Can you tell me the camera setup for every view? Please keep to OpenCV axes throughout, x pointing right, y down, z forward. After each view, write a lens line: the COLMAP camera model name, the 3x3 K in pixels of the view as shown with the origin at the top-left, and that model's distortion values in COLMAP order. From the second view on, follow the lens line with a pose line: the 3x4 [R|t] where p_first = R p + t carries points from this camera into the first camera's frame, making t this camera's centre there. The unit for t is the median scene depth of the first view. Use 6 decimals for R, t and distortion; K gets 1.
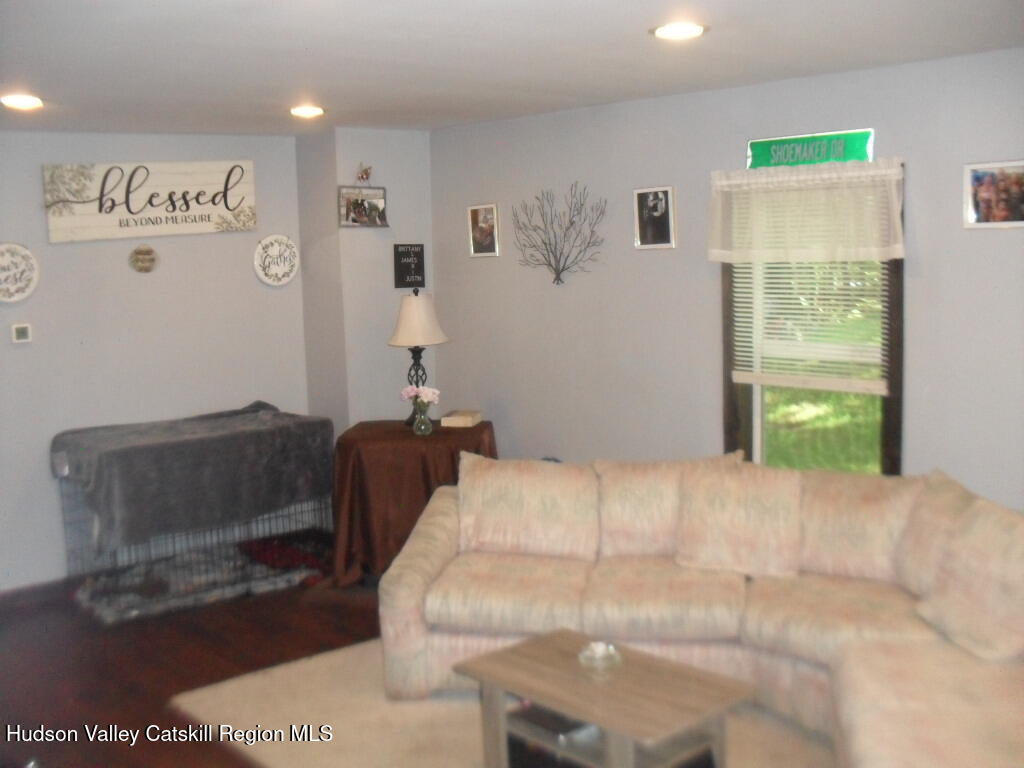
lens RADIAL K [[1068.1, 0, 512.0], [0, 1068.1, 384.0], [0, 0, 1]] dist [-0.215010, 0.265894]
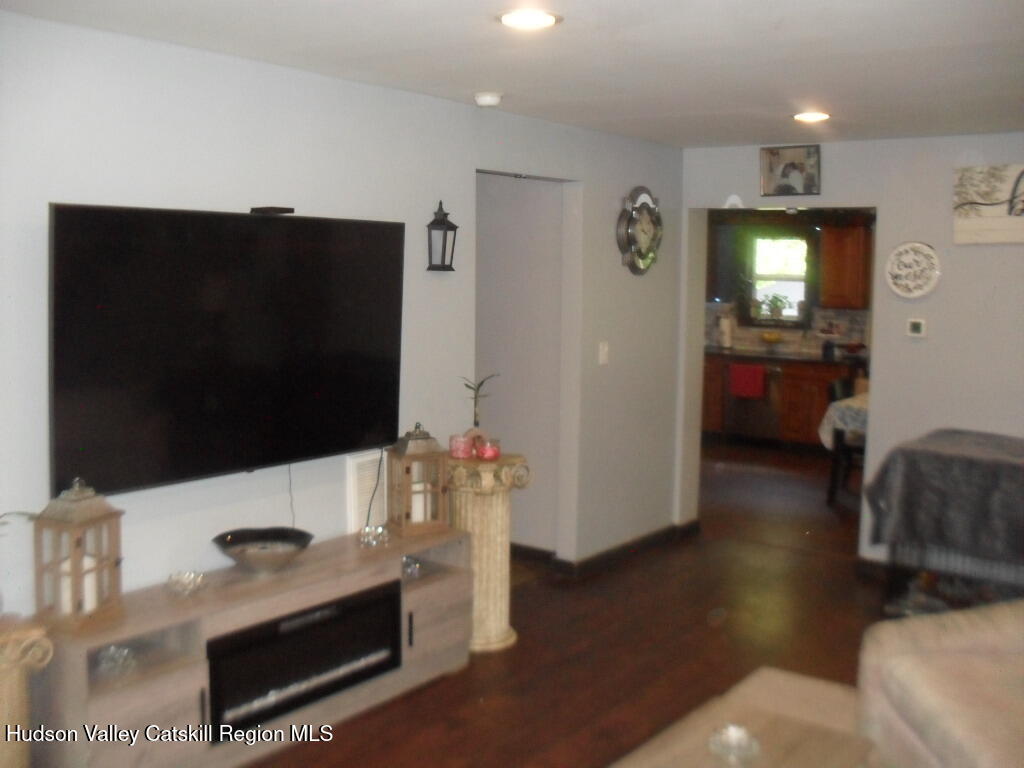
lens RADIAL K [[1068.1, 0, 512.0], [0, 1068.1, 384.0], [0, 0, 1]] dist [-0.215010, 0.265894]
pose [[0.215096, 0.151454, -0.964778, 0.459964], [-0.146784, 0.981693, 0.121384, -0.059361], [0.965499, 0.115505, 0.233389, 0.347274]]
